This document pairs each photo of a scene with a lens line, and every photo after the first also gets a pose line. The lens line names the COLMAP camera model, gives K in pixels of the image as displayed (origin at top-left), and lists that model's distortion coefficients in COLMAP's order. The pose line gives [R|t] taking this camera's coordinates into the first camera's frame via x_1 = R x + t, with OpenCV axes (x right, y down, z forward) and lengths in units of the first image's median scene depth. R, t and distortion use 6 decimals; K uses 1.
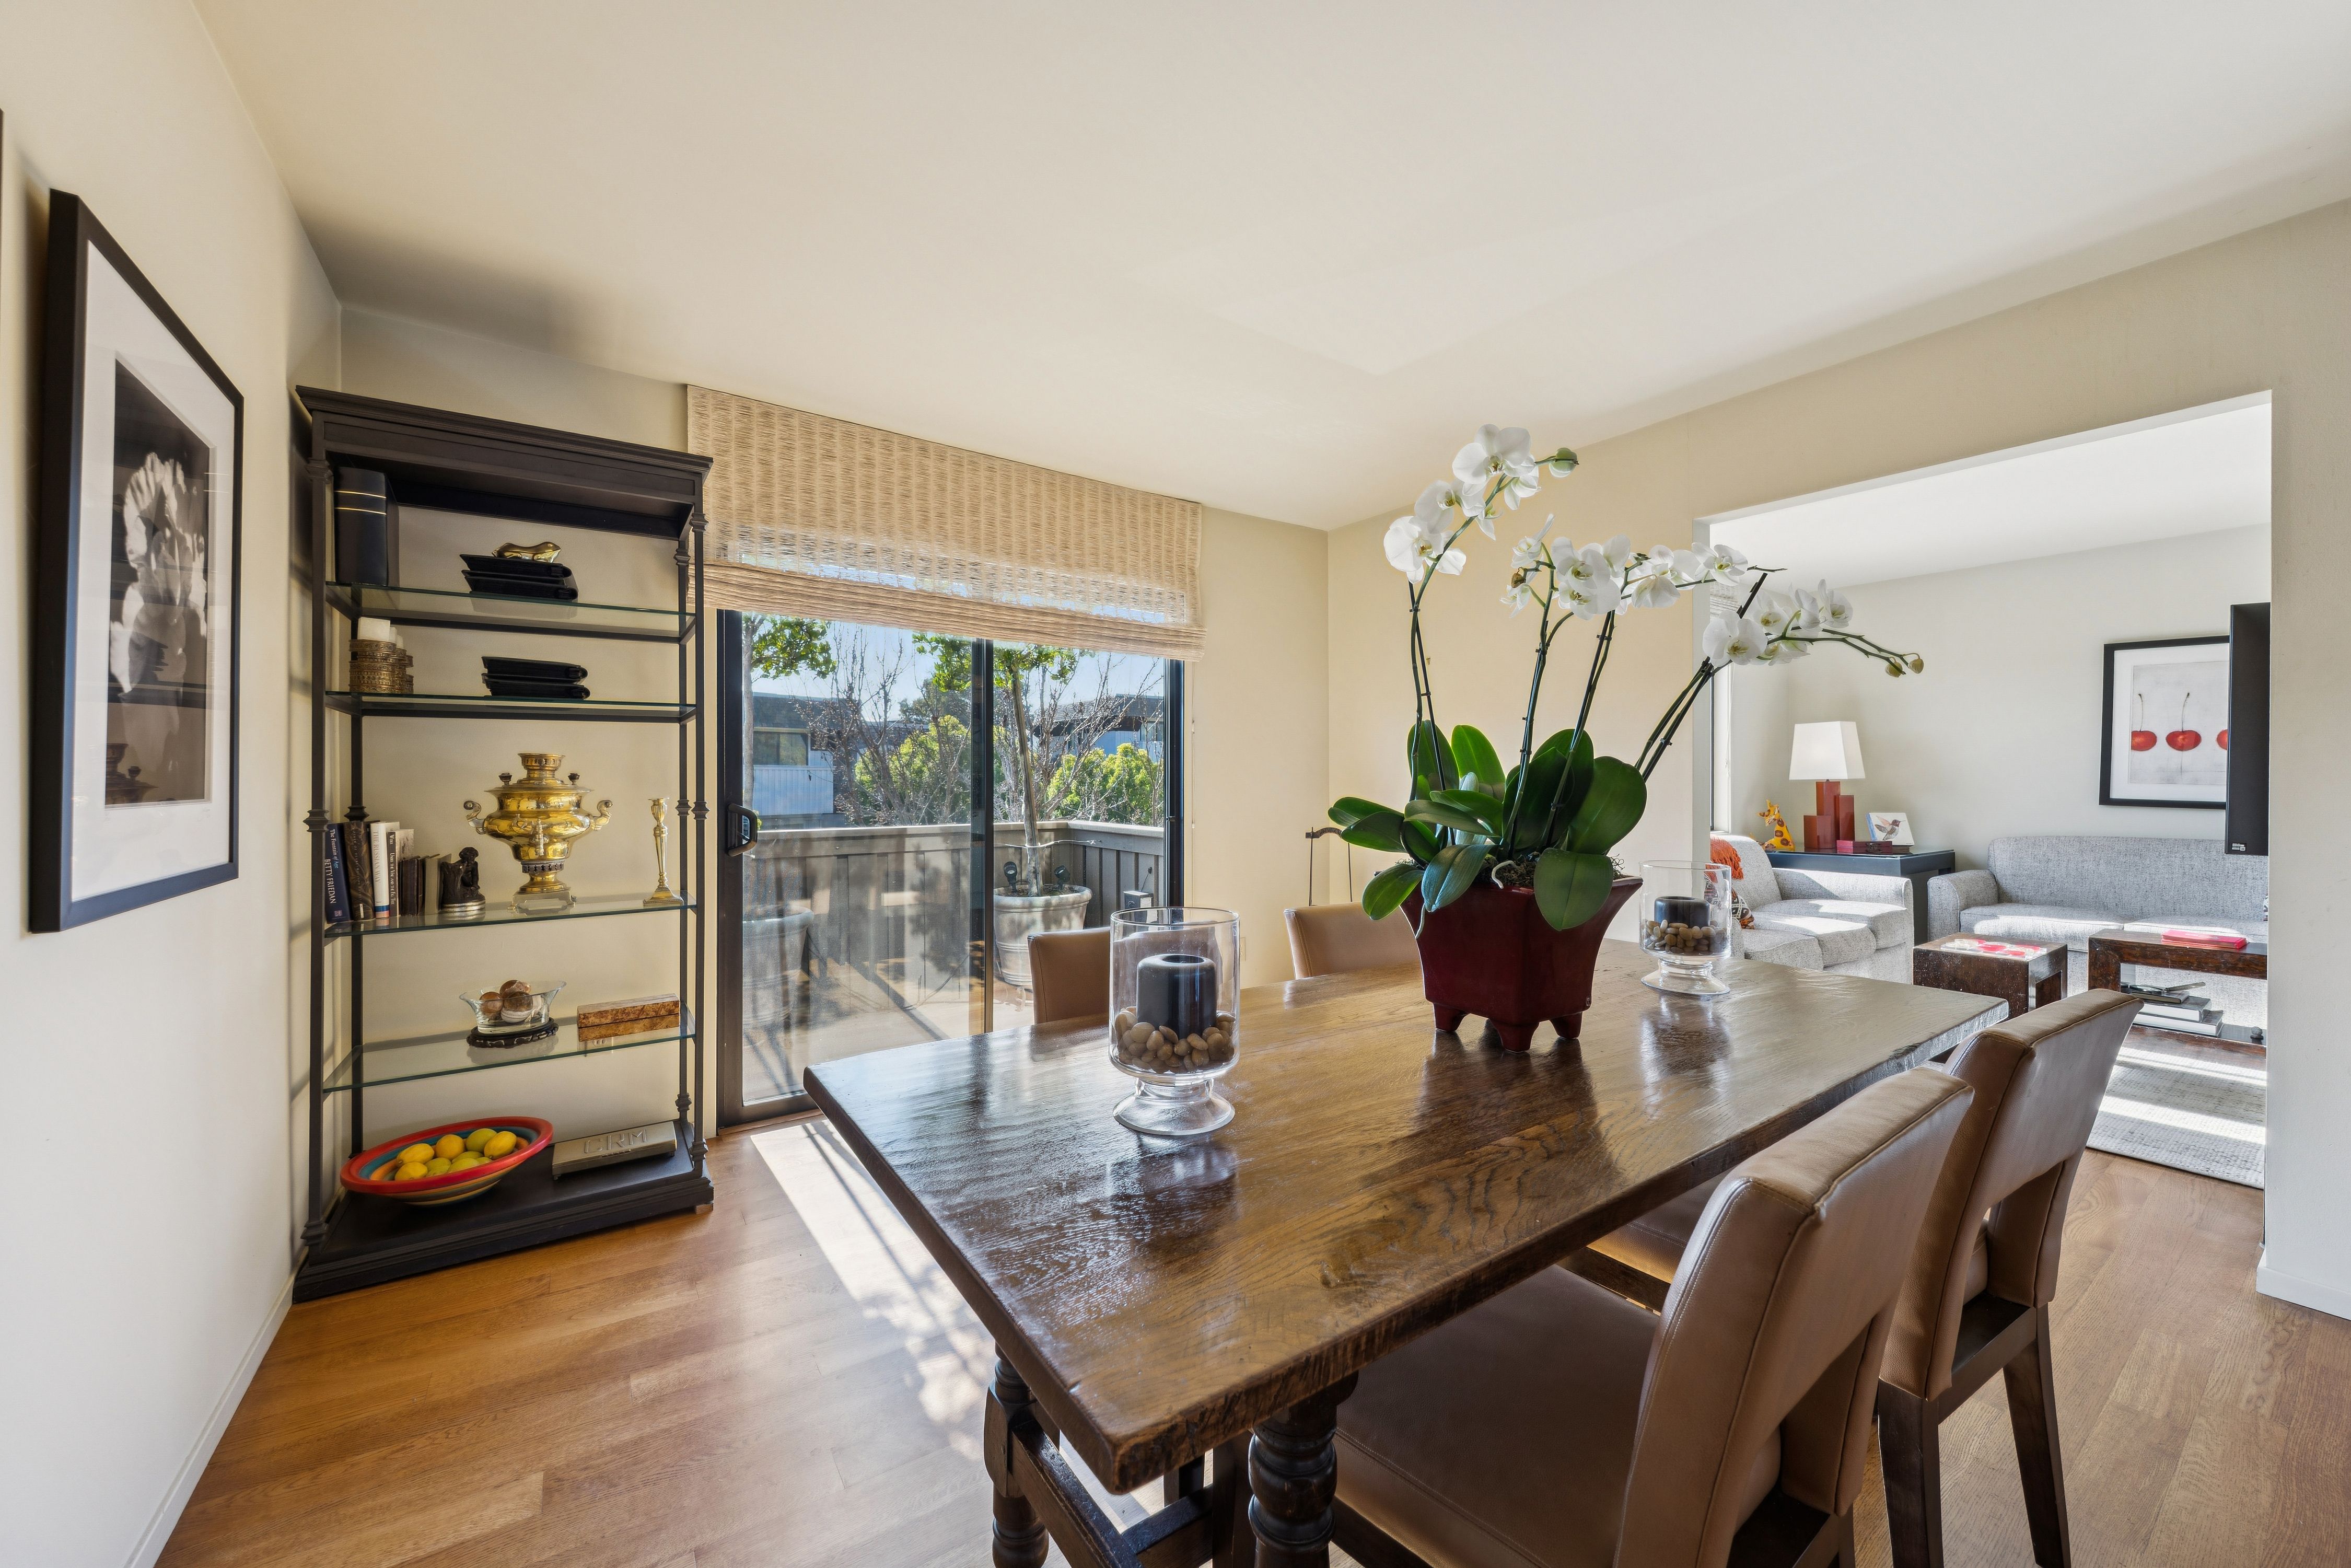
lens RADIAL K [[866.4, 0, 1173.9], [0, 866.4, 779.8], [0, 0, 1]] dist [-0.004250, -0.001846]
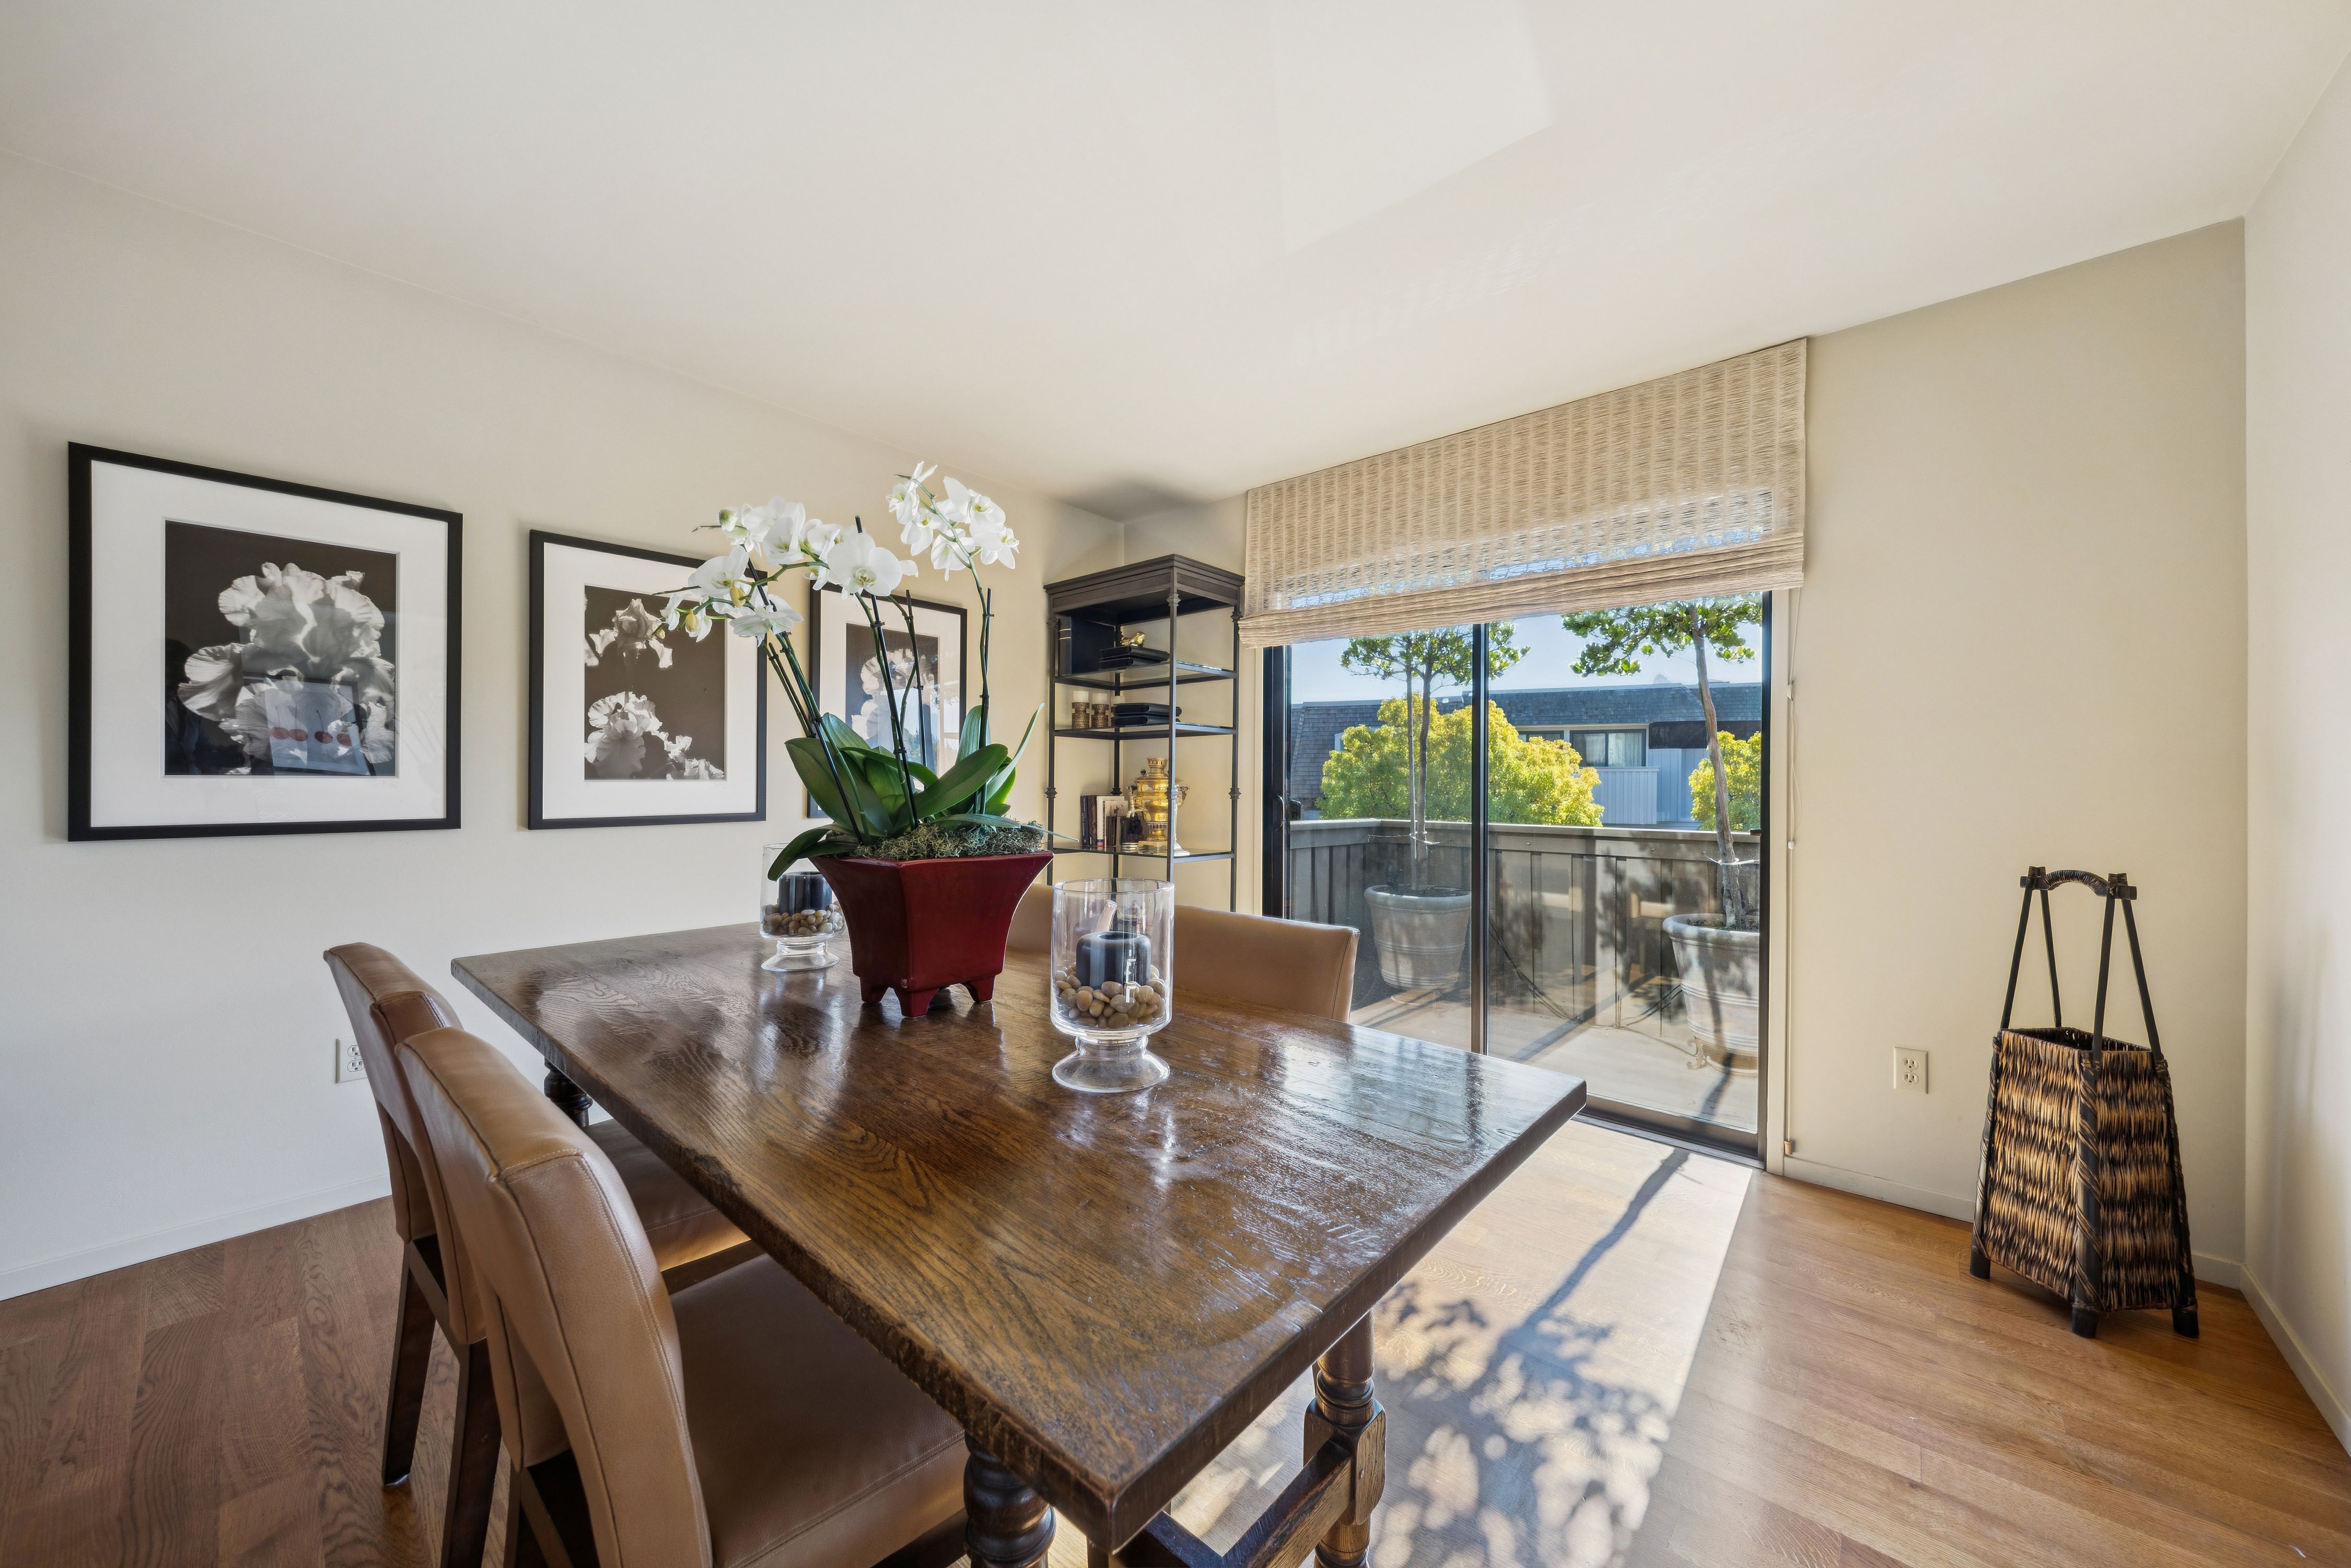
lens RADIAL K [[842.9, 0, 1159.4], [0, 842.9, 782.8], [0, 0, 1]] dist [-0.001726, -0.000793]
pose [[0.217223, 0.002075, -0.976120, 0.683342], [-0.006418, 0.999979, 0.000698, 0.013197], [0.976101, 0.006113, 0.217232, 0.527290]]
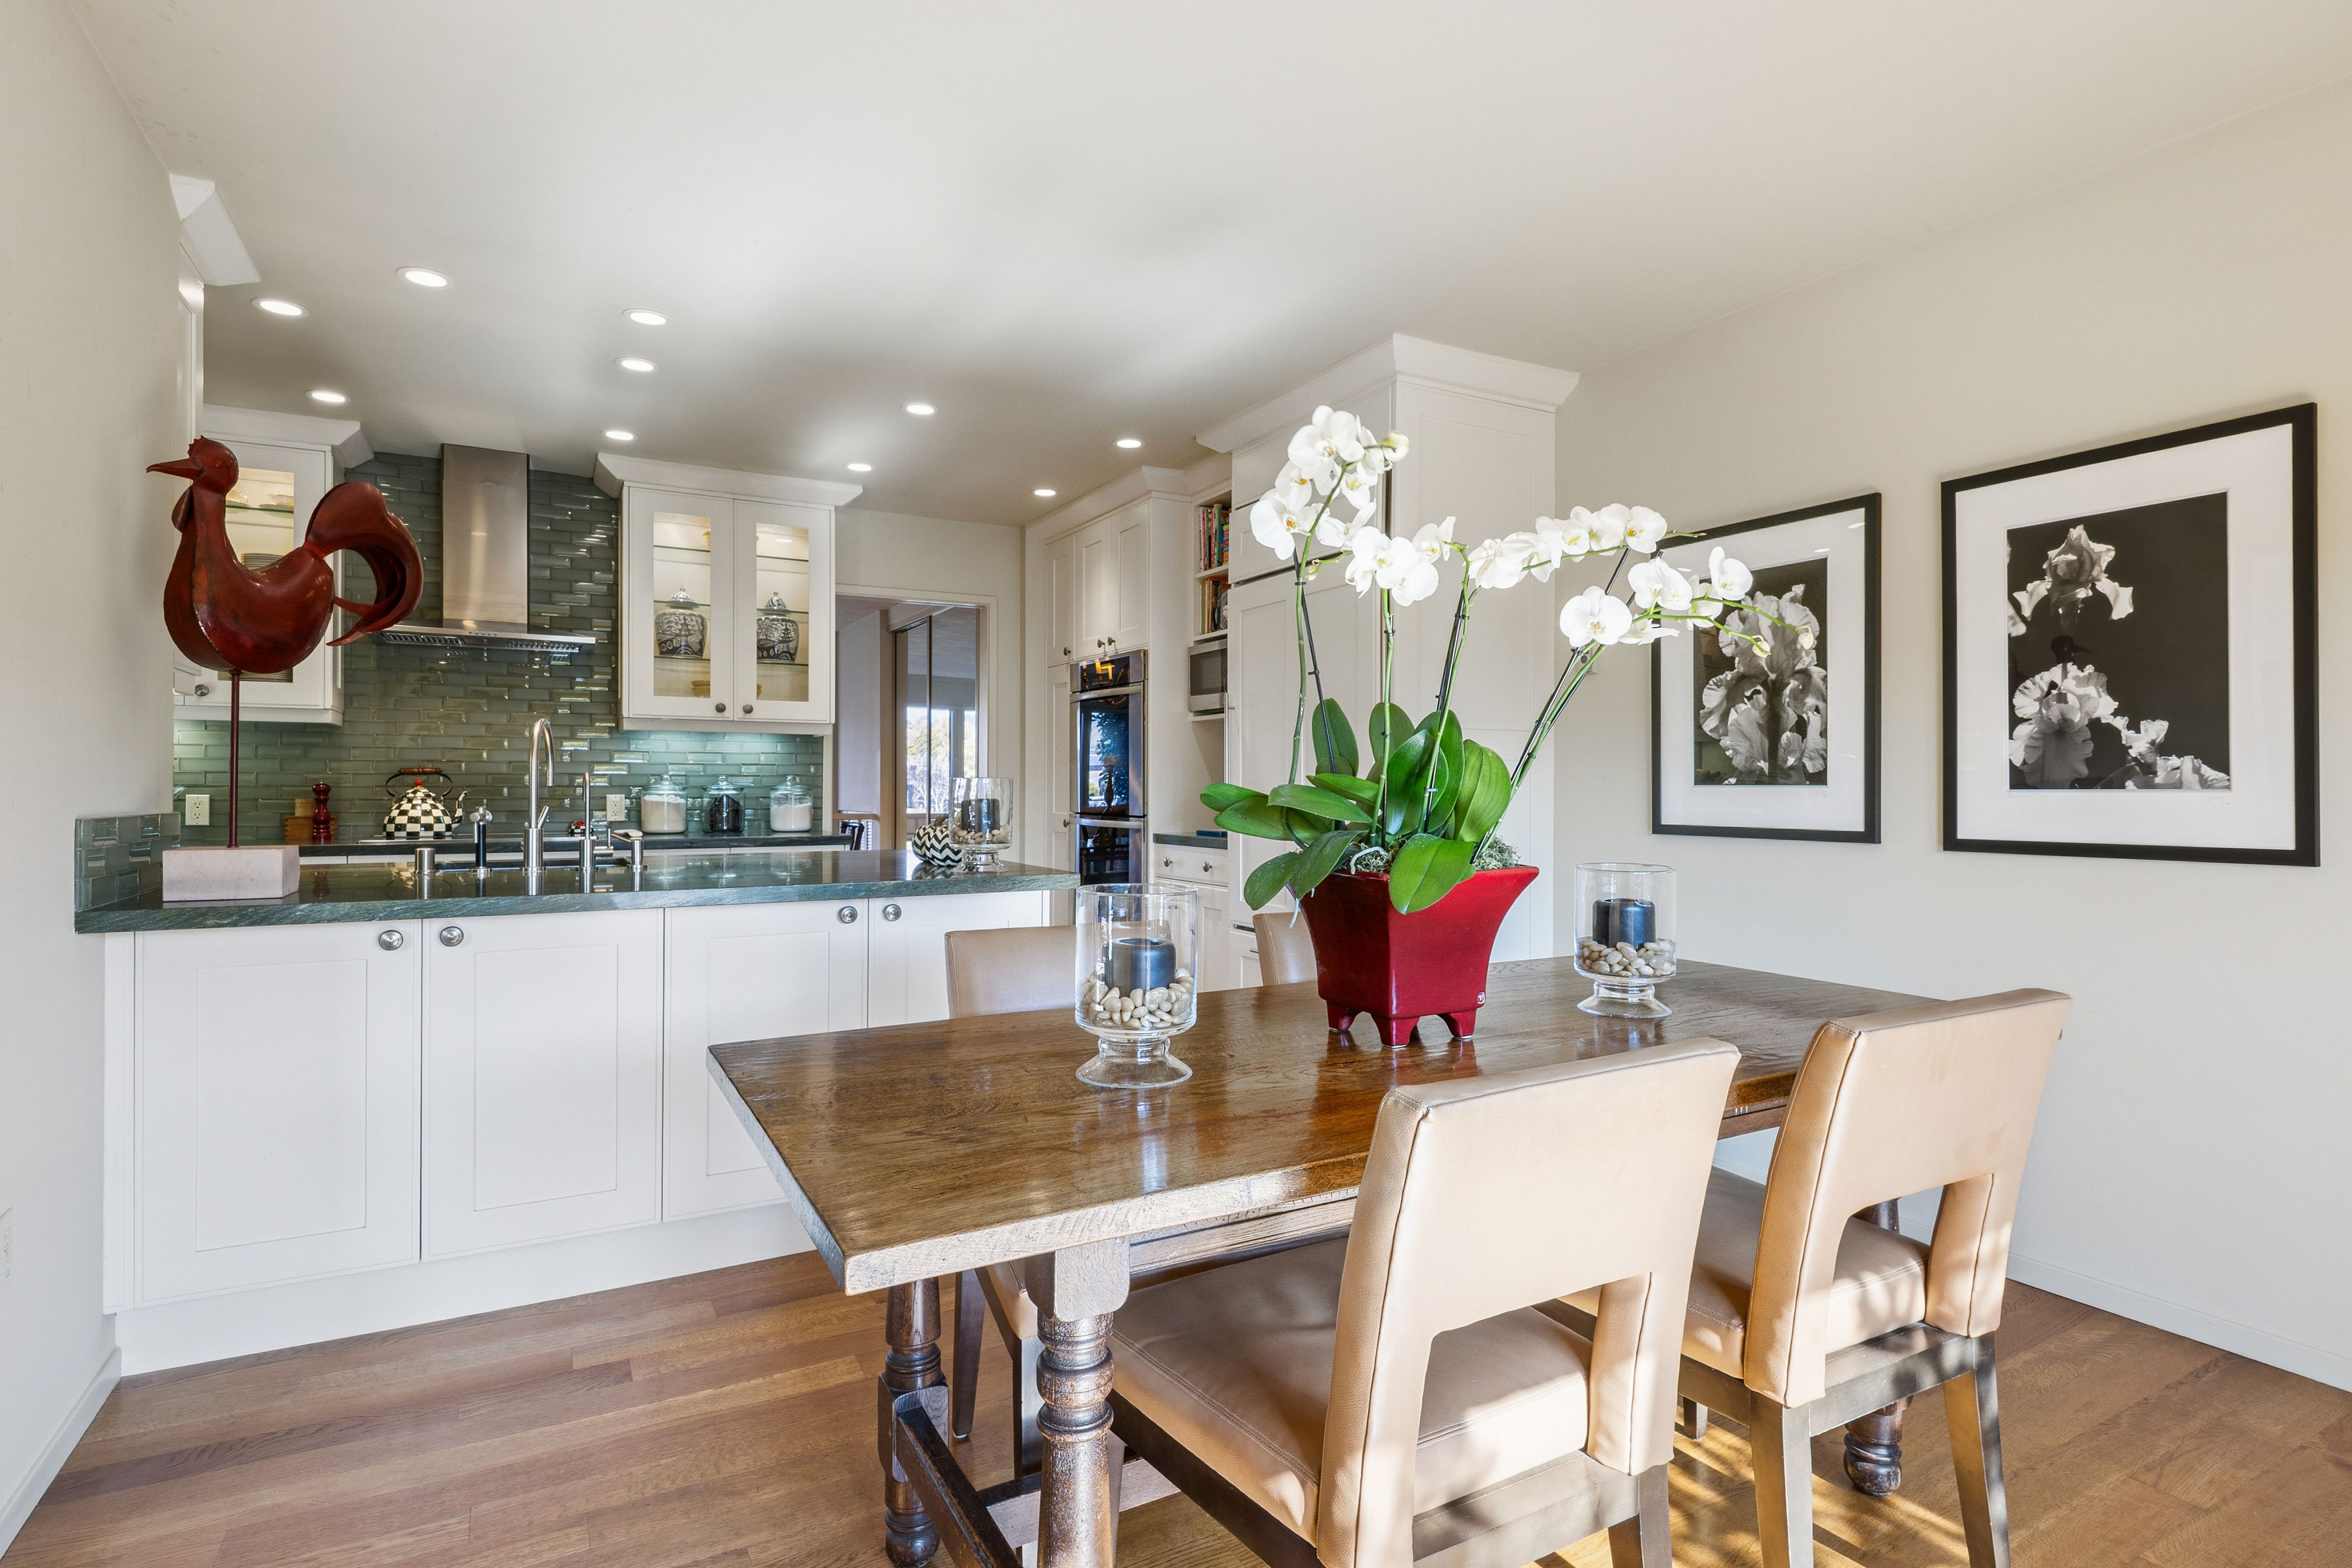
lens RADIAL K [[1136.8, 0, 1170.8], [0, 1136.8, 778.2], [0, 0, 1]] dist [-0.039701, -0.001834]
pose [[-0.990638, -0.006780, 0.136345, 0.243495], [-0.007401, 0.999964, -0.004042, 0.013884], [-0.136313, -0.005013, -0.990653, 1.052667]]
